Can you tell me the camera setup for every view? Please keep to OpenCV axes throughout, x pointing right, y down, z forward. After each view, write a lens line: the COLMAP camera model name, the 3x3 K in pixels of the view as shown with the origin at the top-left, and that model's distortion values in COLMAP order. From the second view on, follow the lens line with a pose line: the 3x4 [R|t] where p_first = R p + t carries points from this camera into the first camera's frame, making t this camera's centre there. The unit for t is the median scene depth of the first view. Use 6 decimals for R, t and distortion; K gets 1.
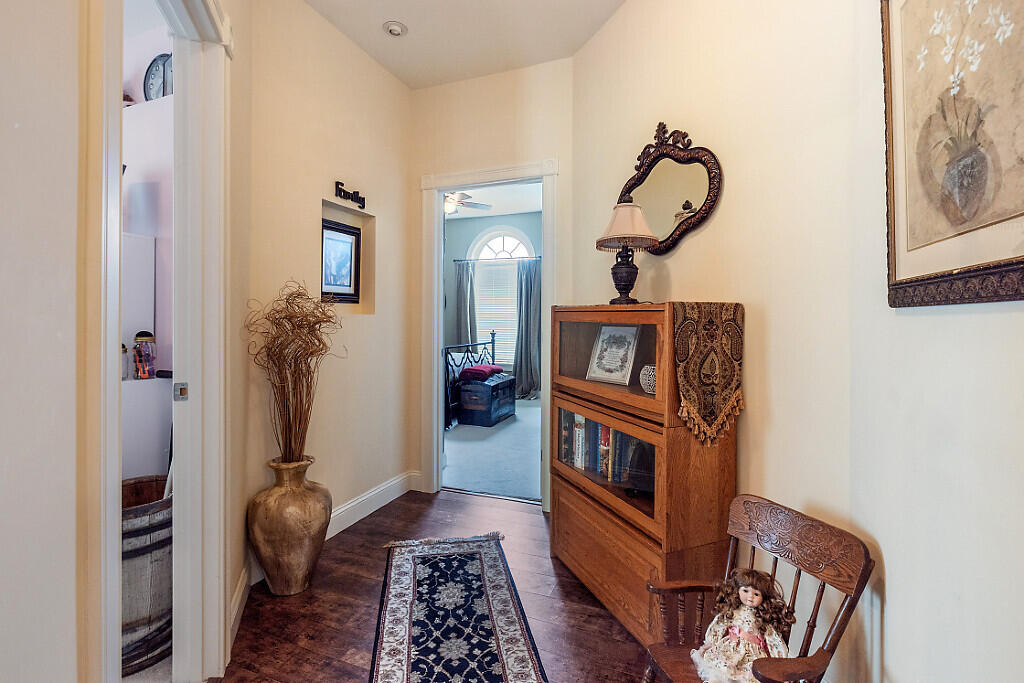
lens RADIAL K [[466.6, 0, 501.8], [0, 466.6, 320.7], [0, 0, 1]] dist [-0.000835, -0.000316]
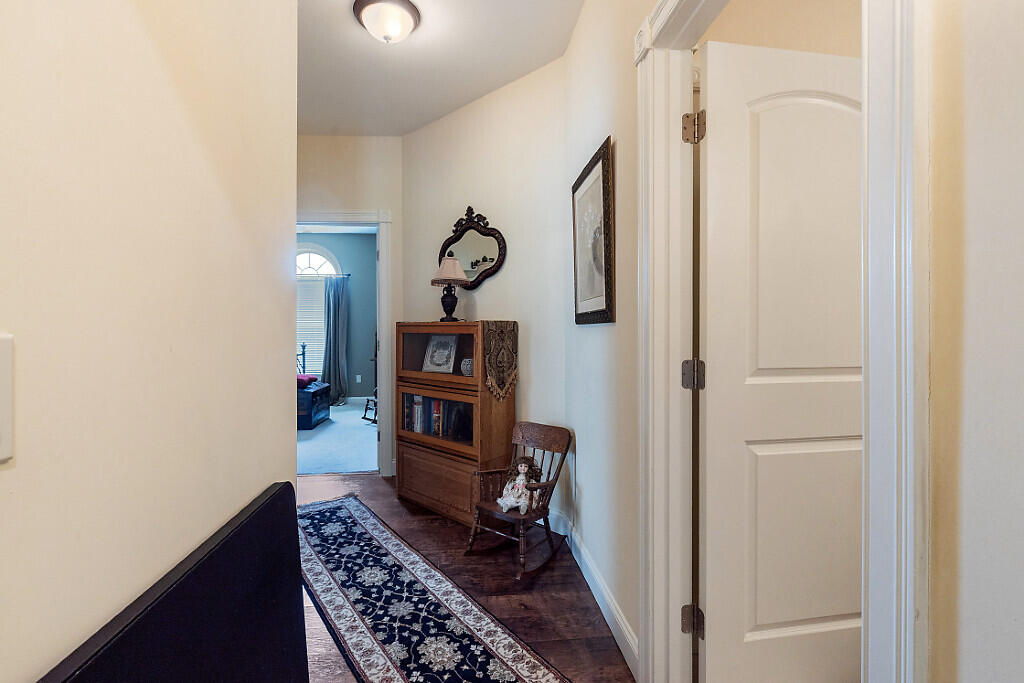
lens RADIAL K [[463.2, 0, 506.2], [0, 463.2, 327.9], [0, 0, 1]] dist [-0.001968, -0.000477]
pose [[0.889826, 0.000464, 0.456301, -0.271060], [0.005882, 0.999905, -0.012487, 0.007572], [-0.456263, 0.013795, 0.889738, -0.458370]]
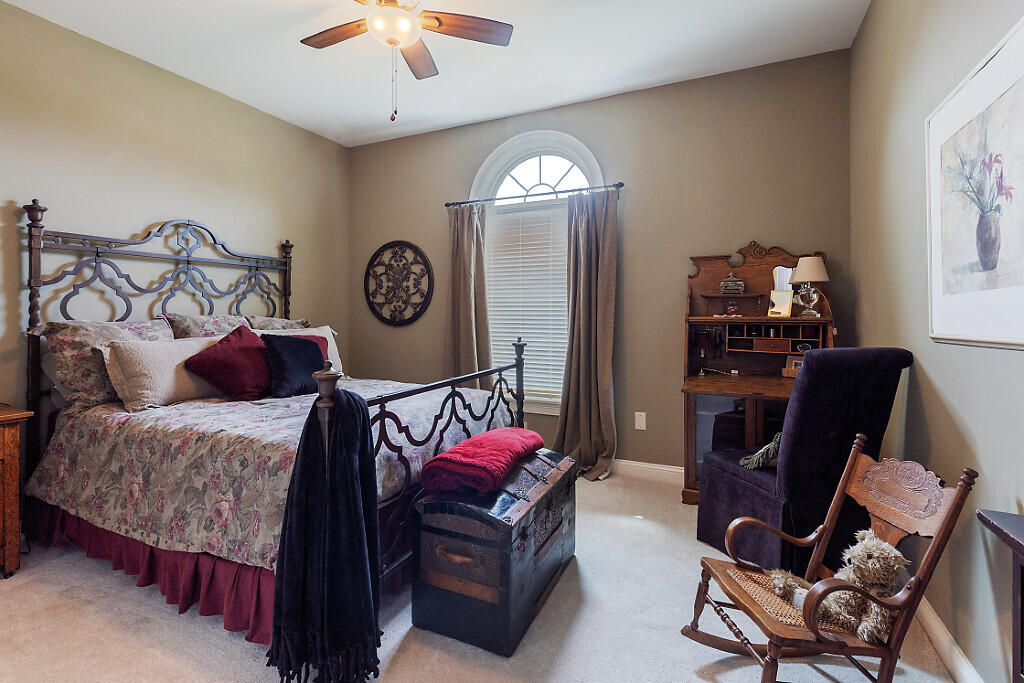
lens RADIAL K [[463.2, 0, 506.2], [0, 463.2, 327.9], [0, 0, 1]] dist [-0.001968, -0.000477]
pose [[0.998477, -0.001130, -0.055149, -0.019823], [0.002499, 0.999690, 0.024763, -0.002620], [0.055104, -0.024863, 0.998171, 1.661537]]
